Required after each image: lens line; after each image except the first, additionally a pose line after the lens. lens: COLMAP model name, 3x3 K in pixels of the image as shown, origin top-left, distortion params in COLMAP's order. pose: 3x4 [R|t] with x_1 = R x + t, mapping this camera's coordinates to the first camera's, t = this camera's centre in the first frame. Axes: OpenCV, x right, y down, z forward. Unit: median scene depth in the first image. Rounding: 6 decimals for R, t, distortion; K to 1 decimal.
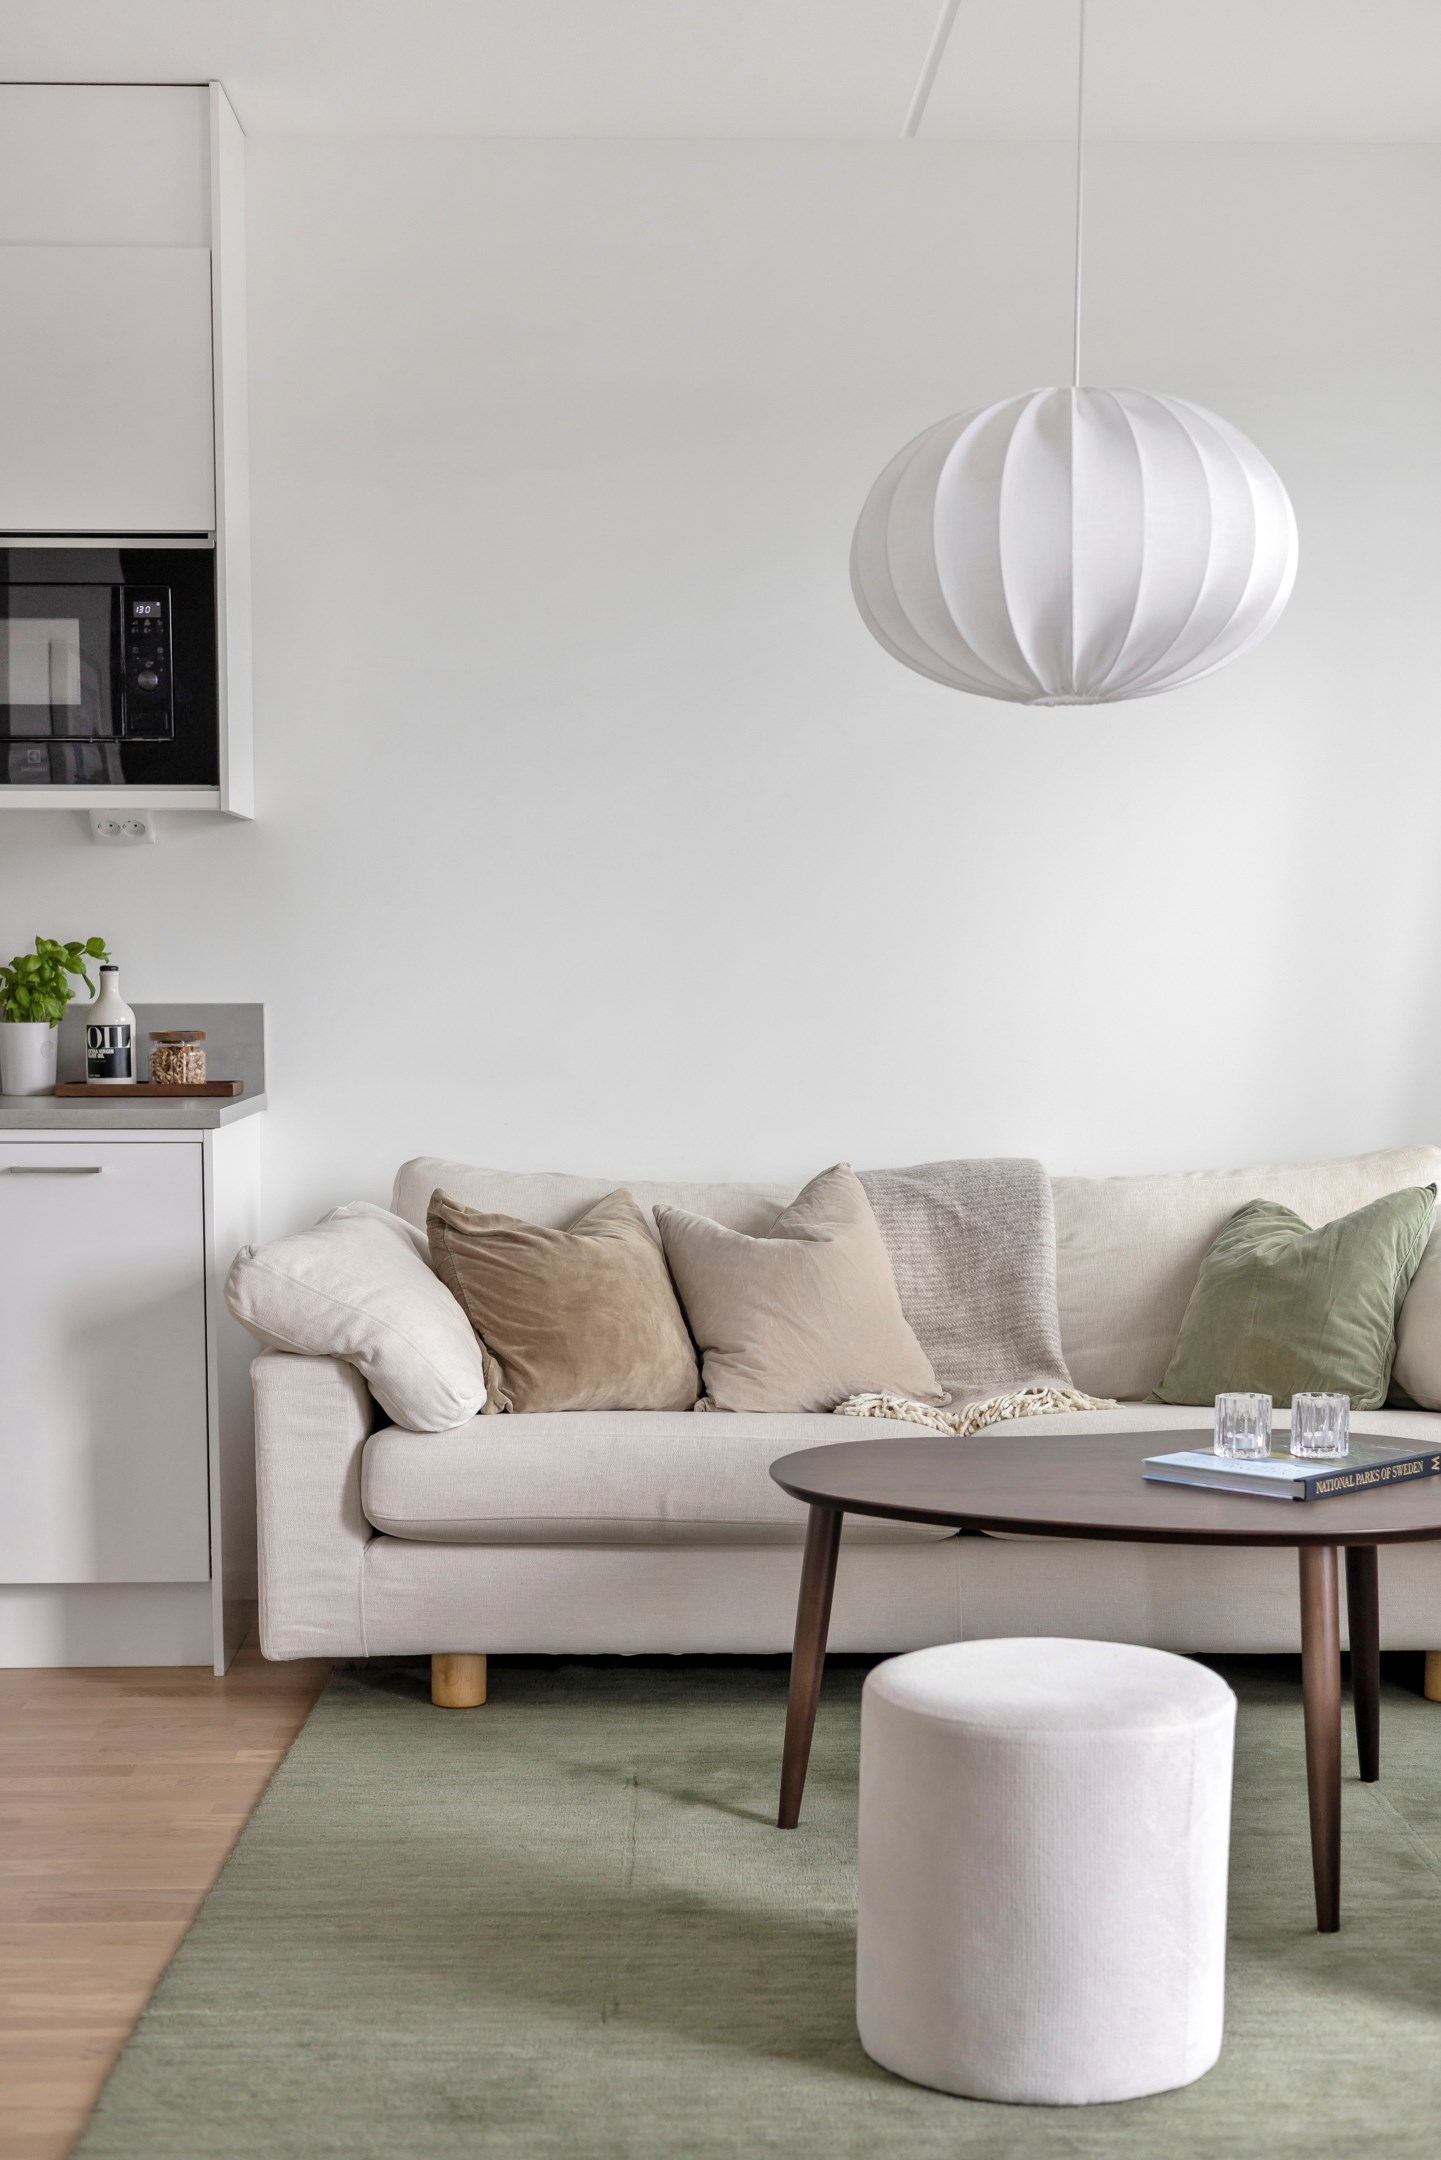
lens RADIAL K [[3122.7, 0, 719.4], [0, 3122.7, 1332.6], [0, 0, 1]] dist [0.029418, 0.009055]
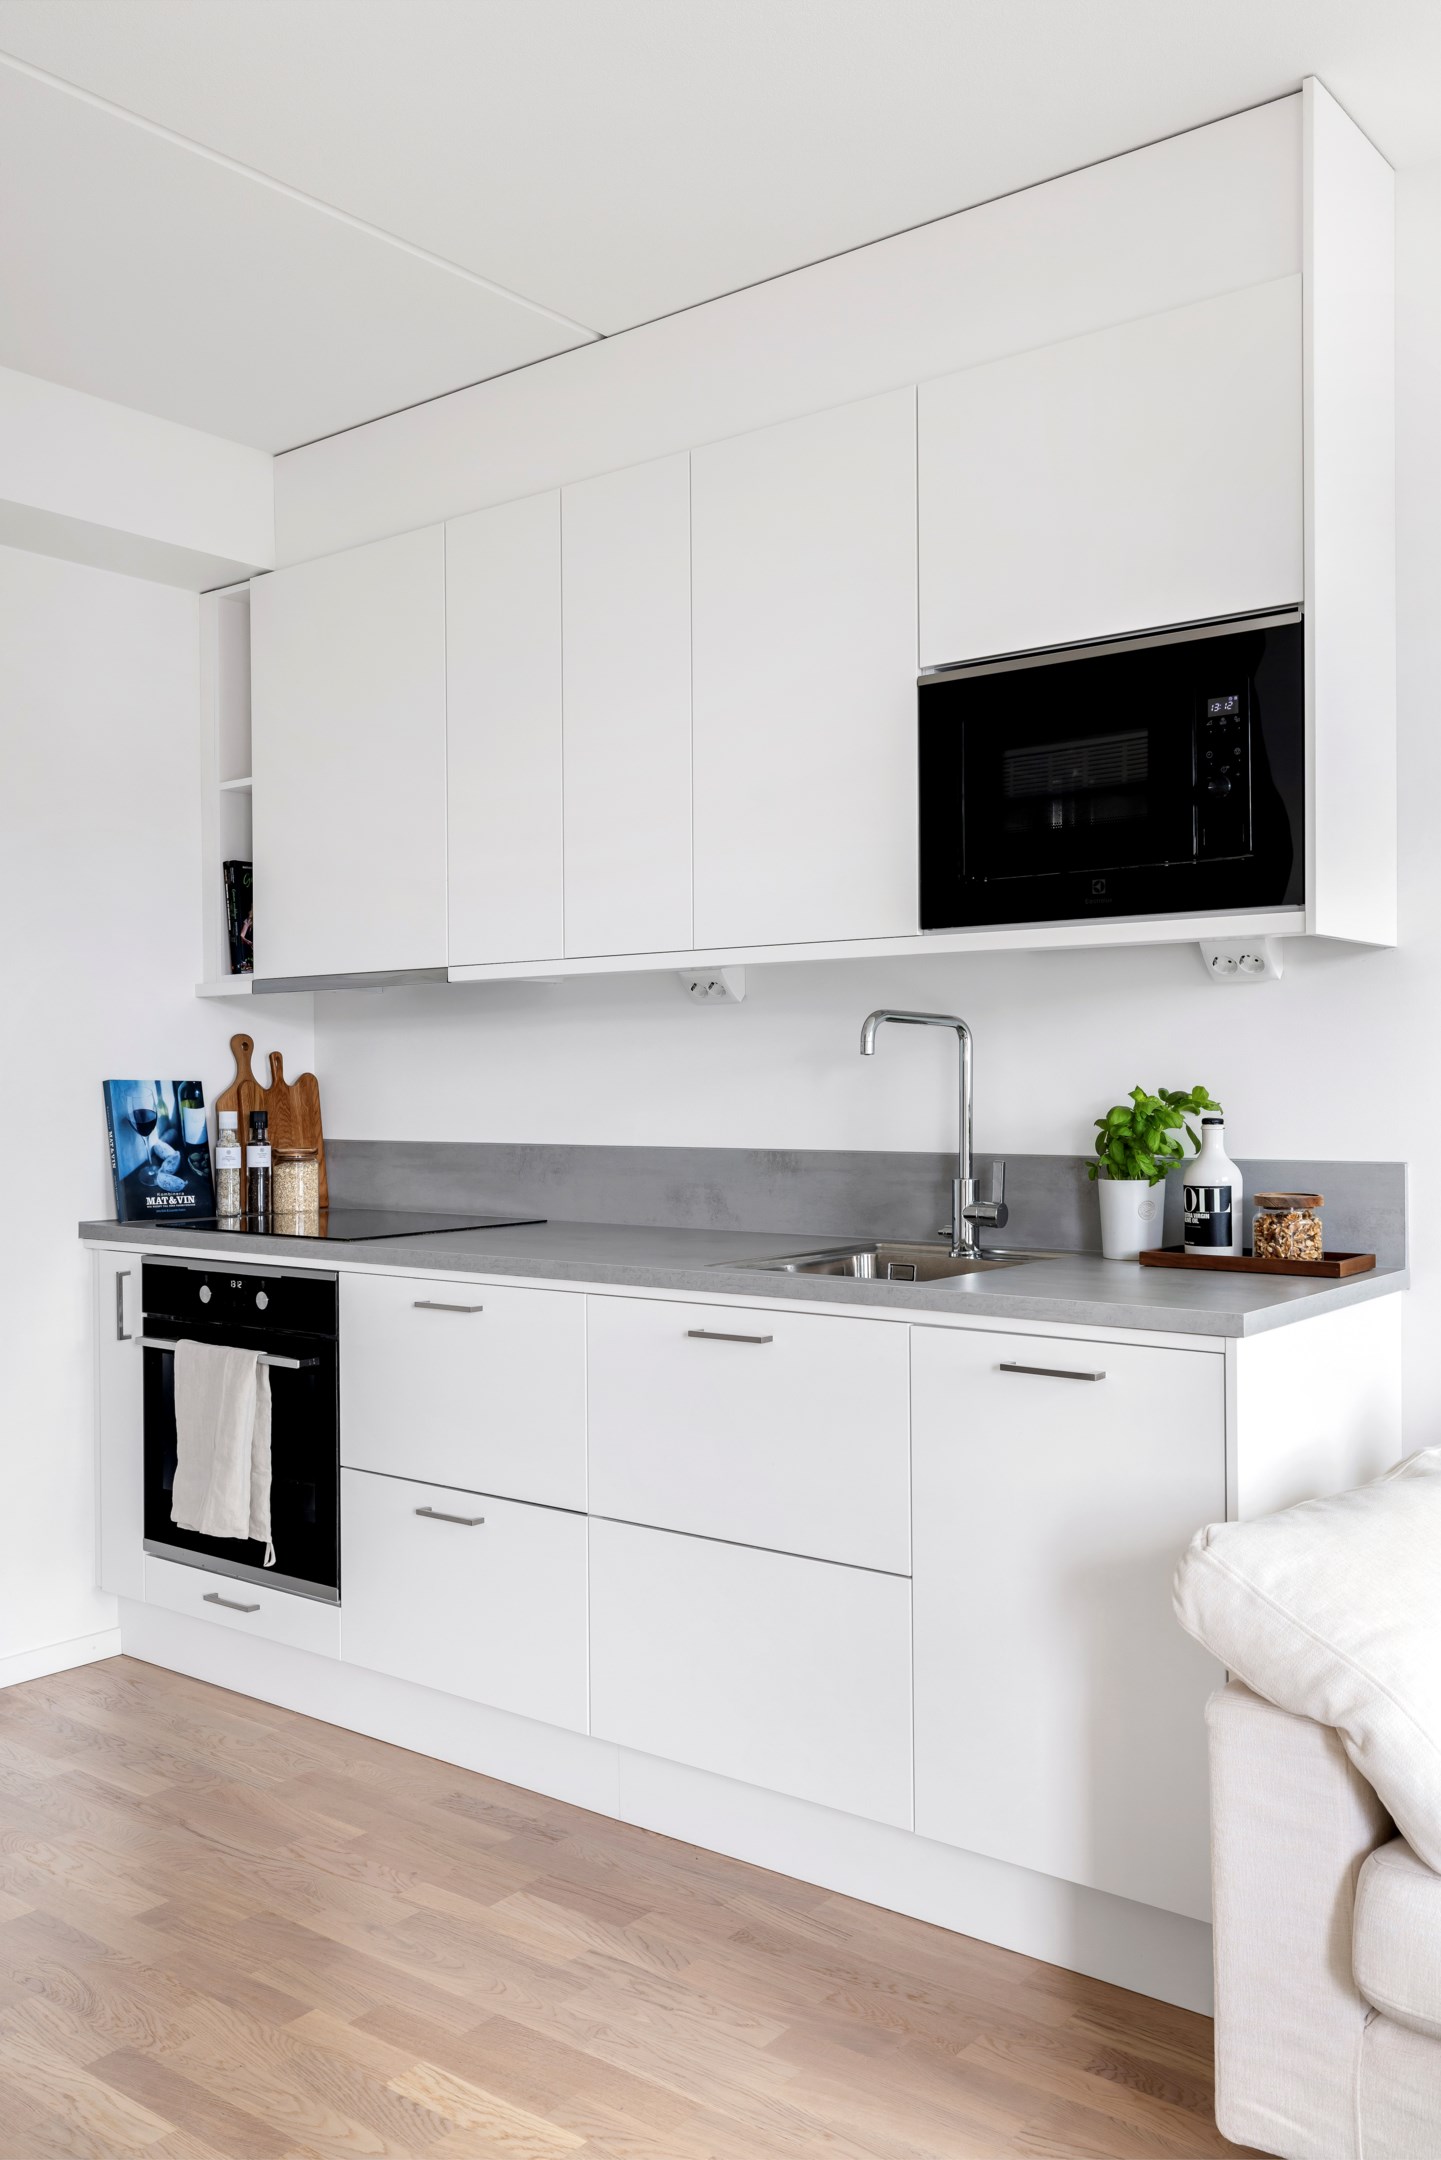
lens RADIAL K [[1788.2, 0, 720.5], [0, 1788.2, 1080.0], [0, 0, 1]] dist [-0.002711, 0.007874]
pose [[0.764362, -0.005859, -0.644761, 0.024976], [-0.068720, 0.993523, -0.090496, -0.079897], [0.641115, 0.113480, 0.759008, 0.579762]]
